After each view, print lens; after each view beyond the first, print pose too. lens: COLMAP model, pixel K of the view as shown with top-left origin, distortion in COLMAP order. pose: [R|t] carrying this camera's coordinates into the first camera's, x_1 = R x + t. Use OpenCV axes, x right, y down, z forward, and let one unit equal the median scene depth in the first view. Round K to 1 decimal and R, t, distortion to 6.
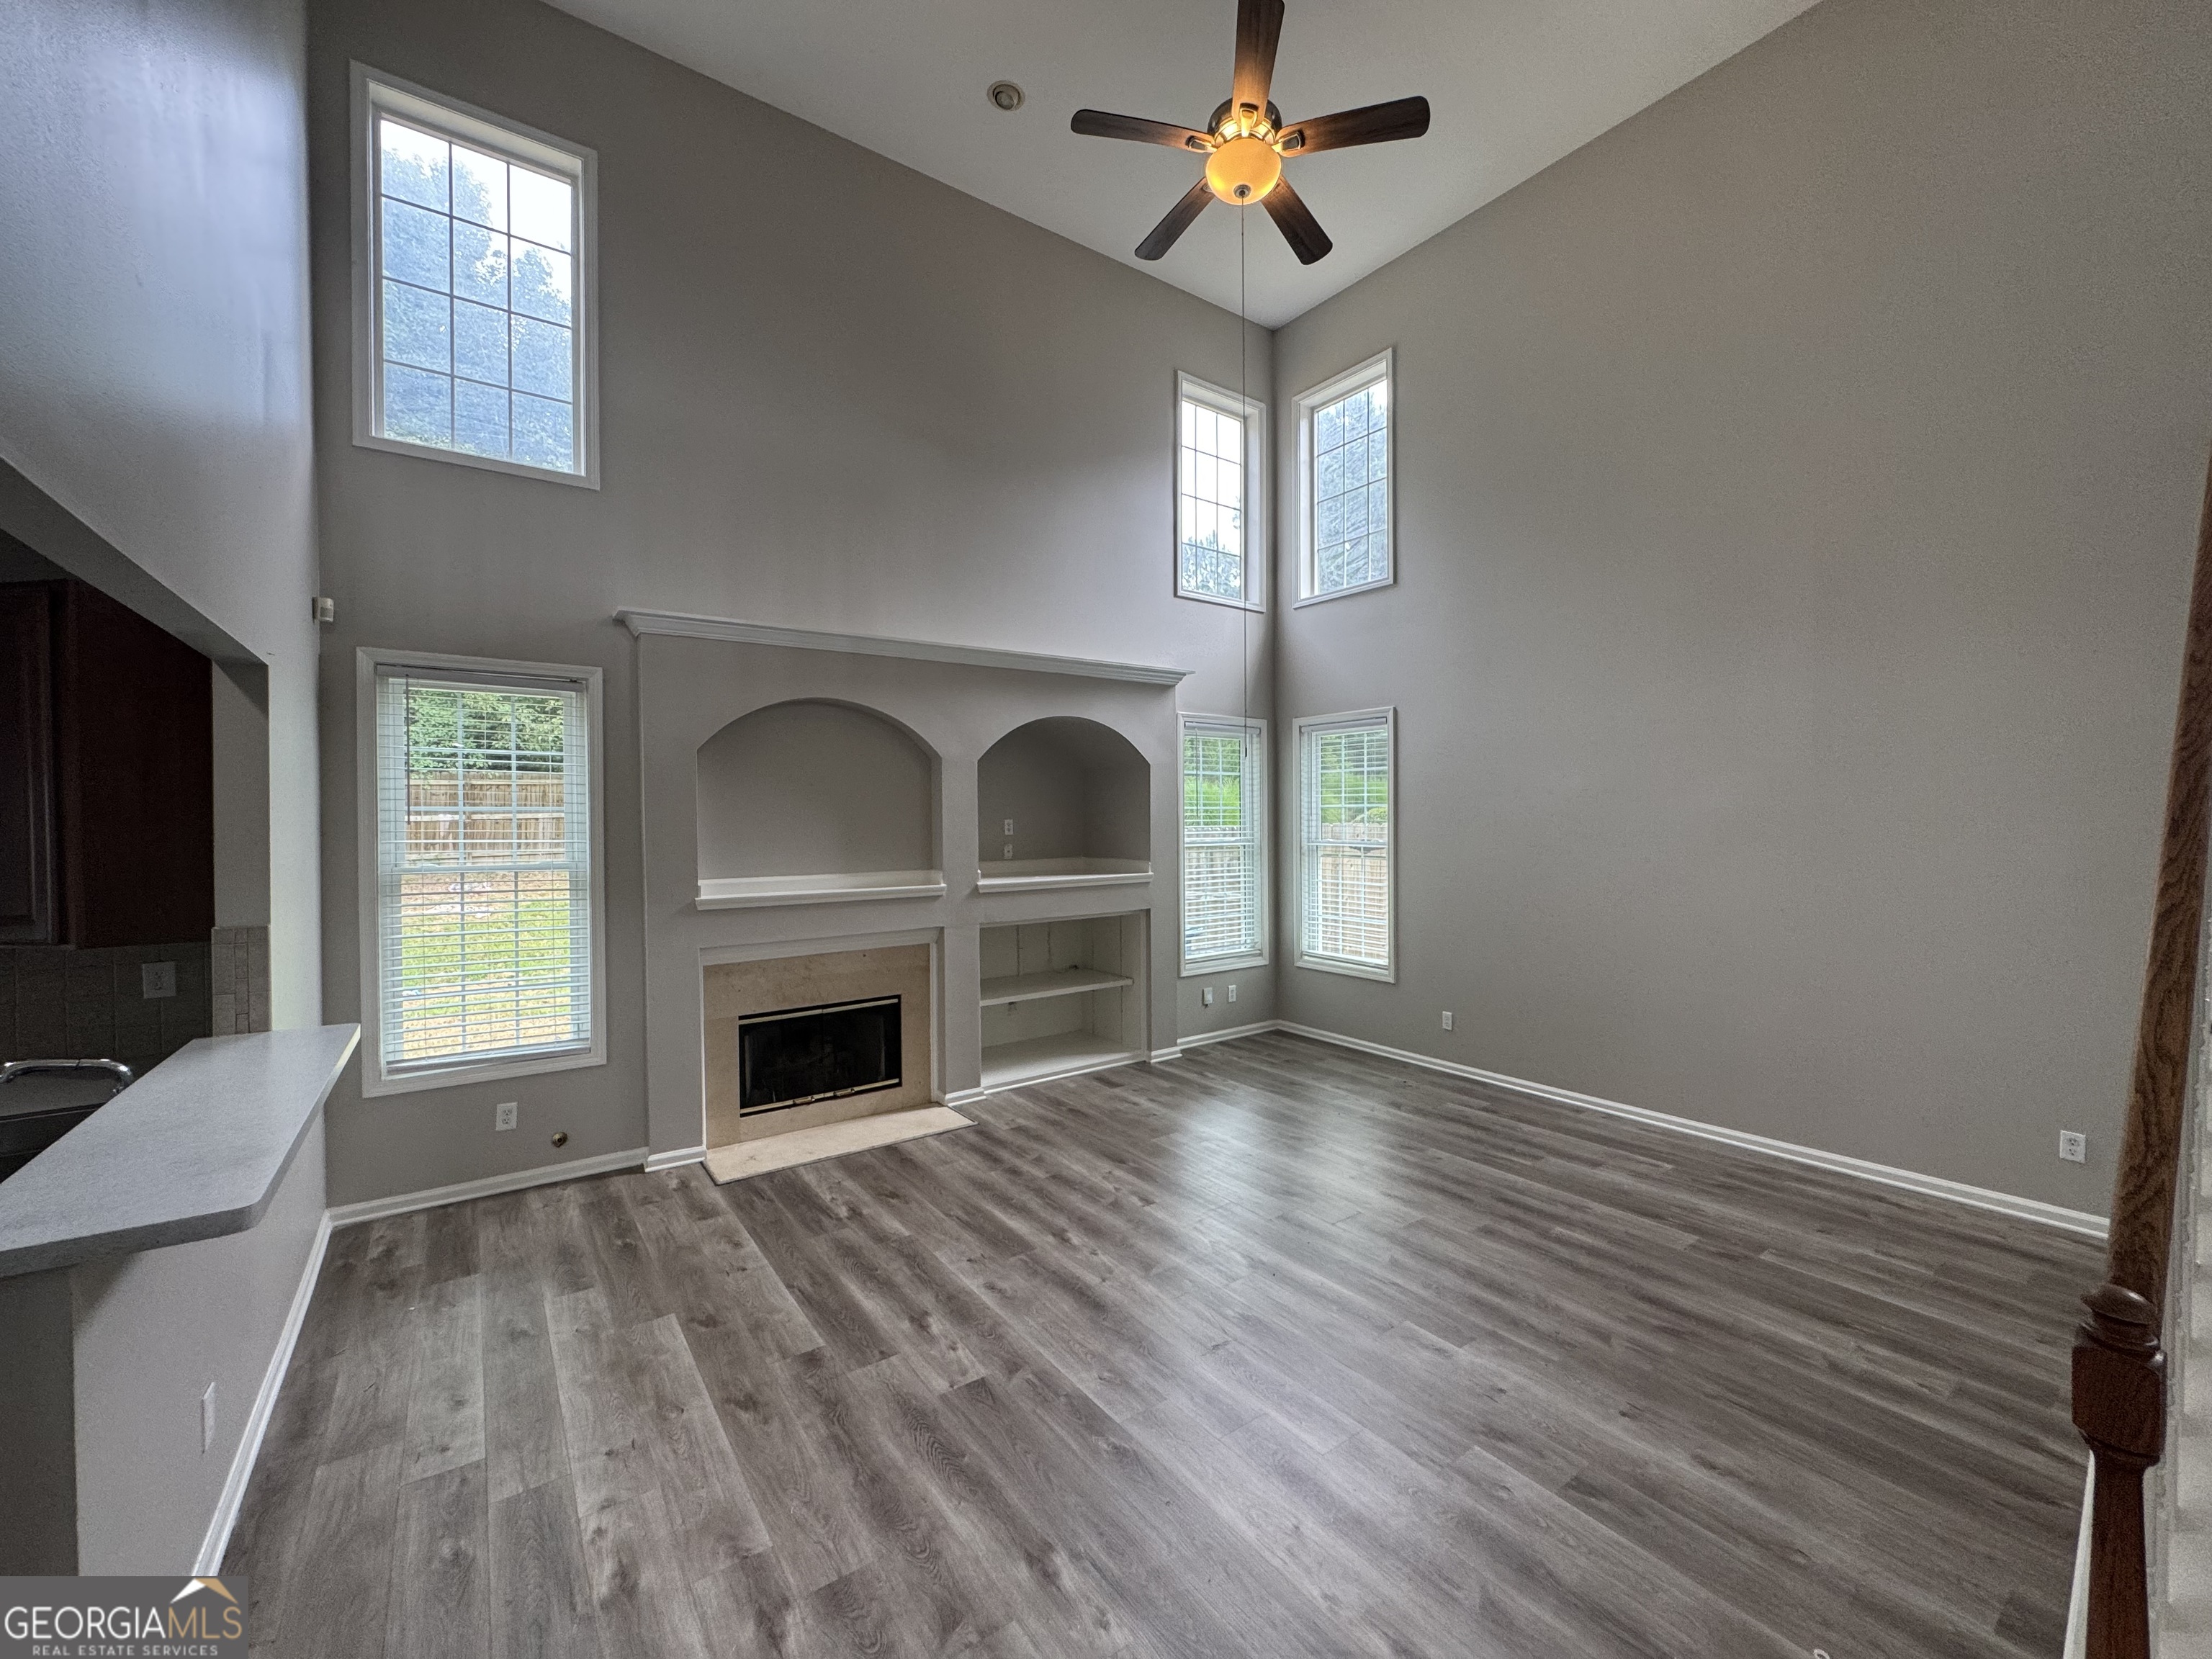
lens RADIAL K [[887.1, 0, 1104.3], [0, 887.1, 829.0], [0, 0, 1]] dist [-0.004129, 0.000666]
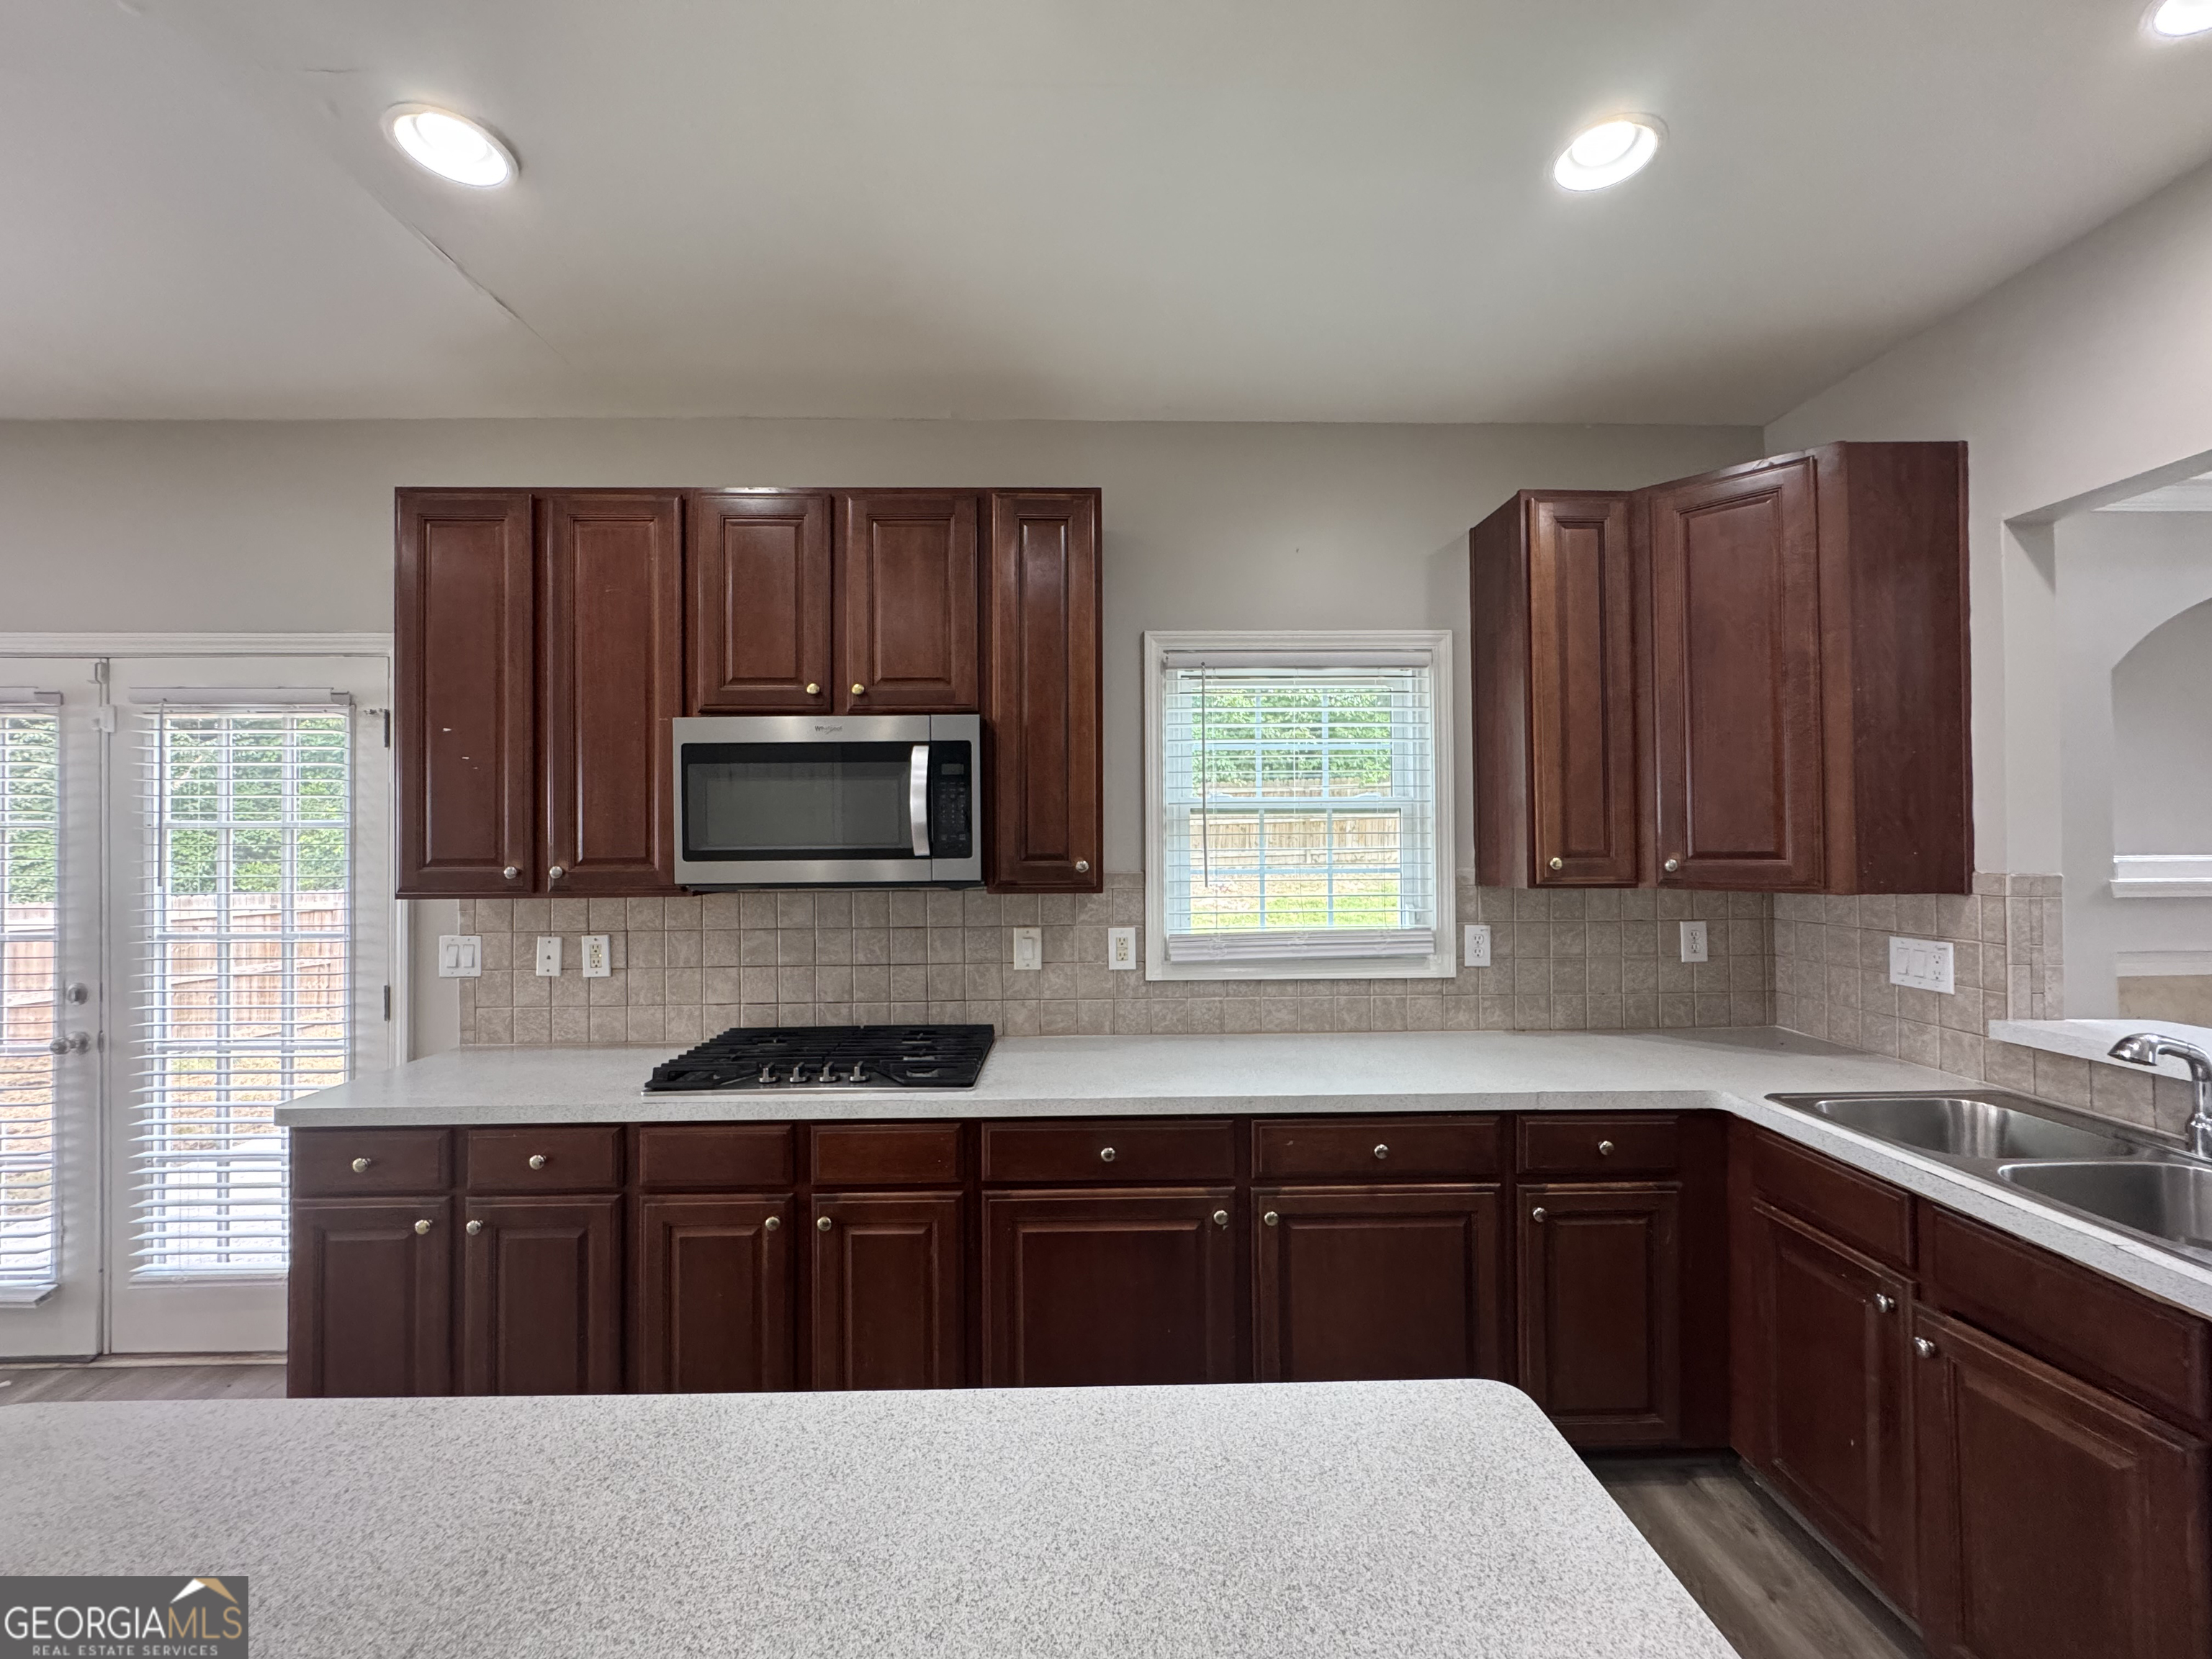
lens RADIAL K [[887.1, 0, 1102.3], [0, 887.1, 828.1], [0, 0, 1]] dist [-0.004129, 0.000666]
pose [[0.825311, -0.003277, -0.564669, -0.754697], [-0.006651, 0.999857, -0.015523, 0.054753], [0.564639, 0.016567, 0.825172, -0.036282]]
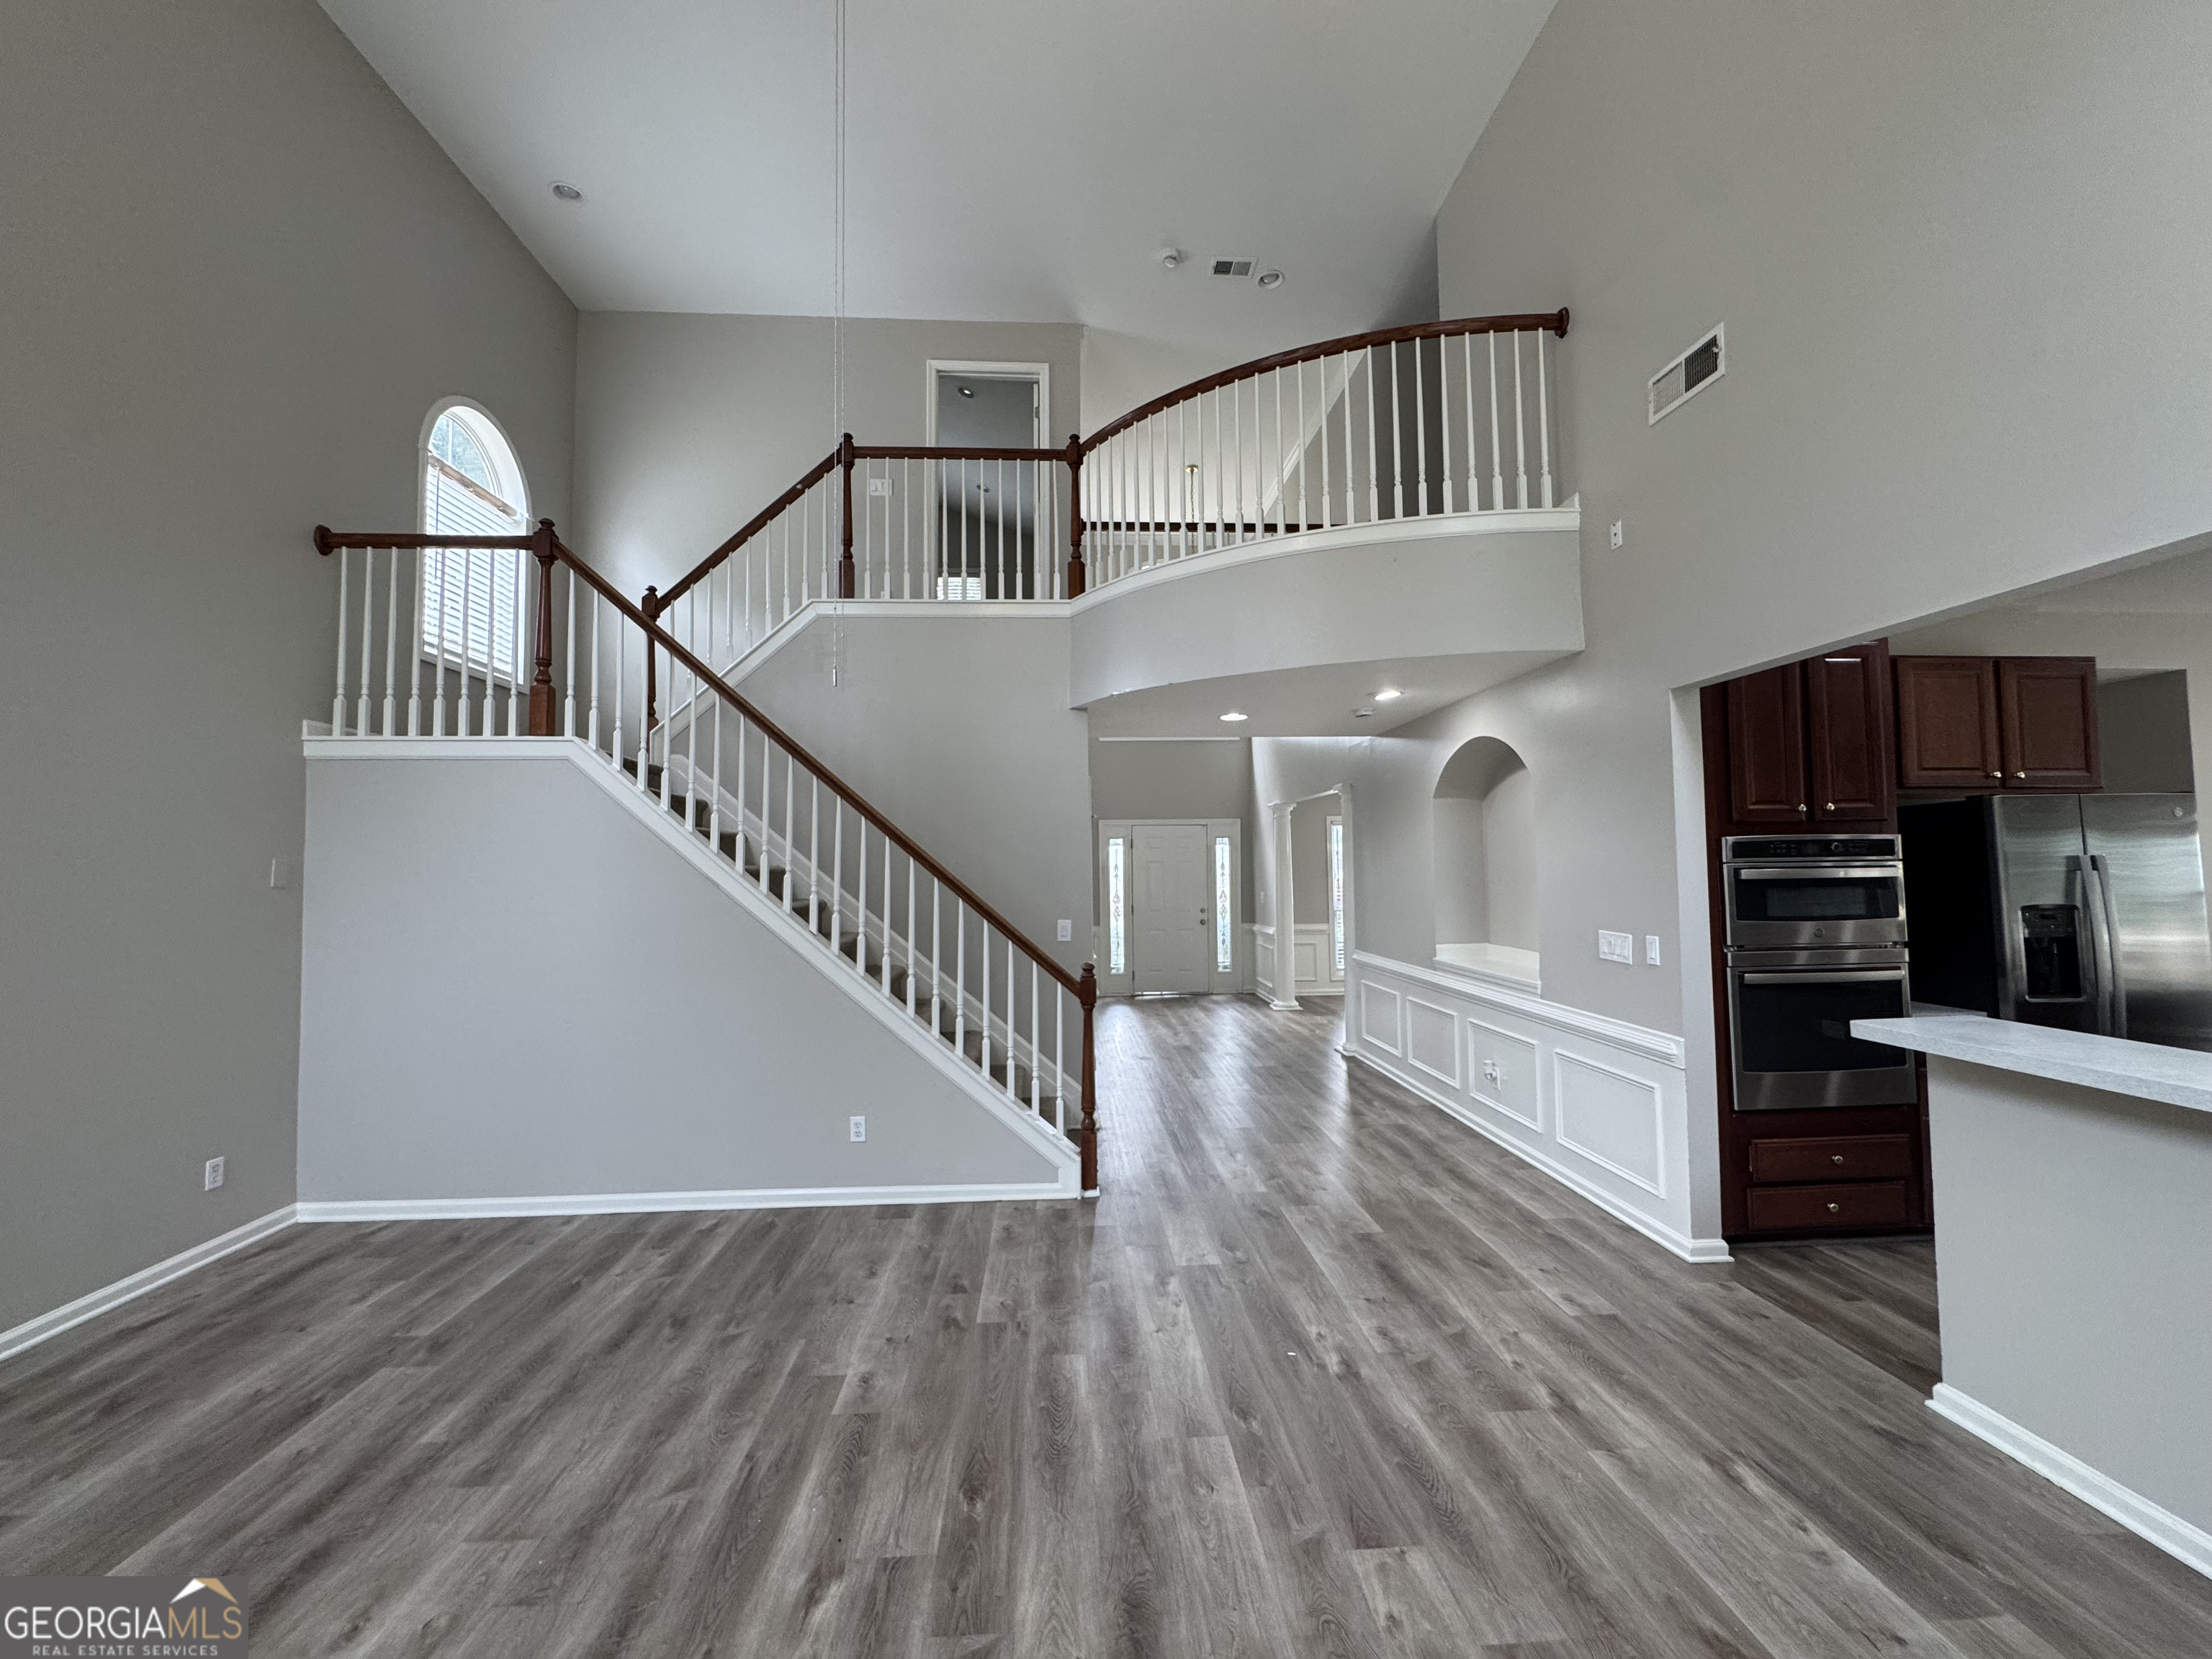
lens RADIAL K [[887.1, 0, 1105.3], [0, 887.1, 828.3], [0, 0, 1]] dist [-0.004129, 0.000666]
pose [[-0.843737, 0.041961, 0.535114, -0.237440], [0.024043, 0.998894, -0.040418, 0.032862], [-0.536218, -0.021236, -0.843812, 1.096801]]
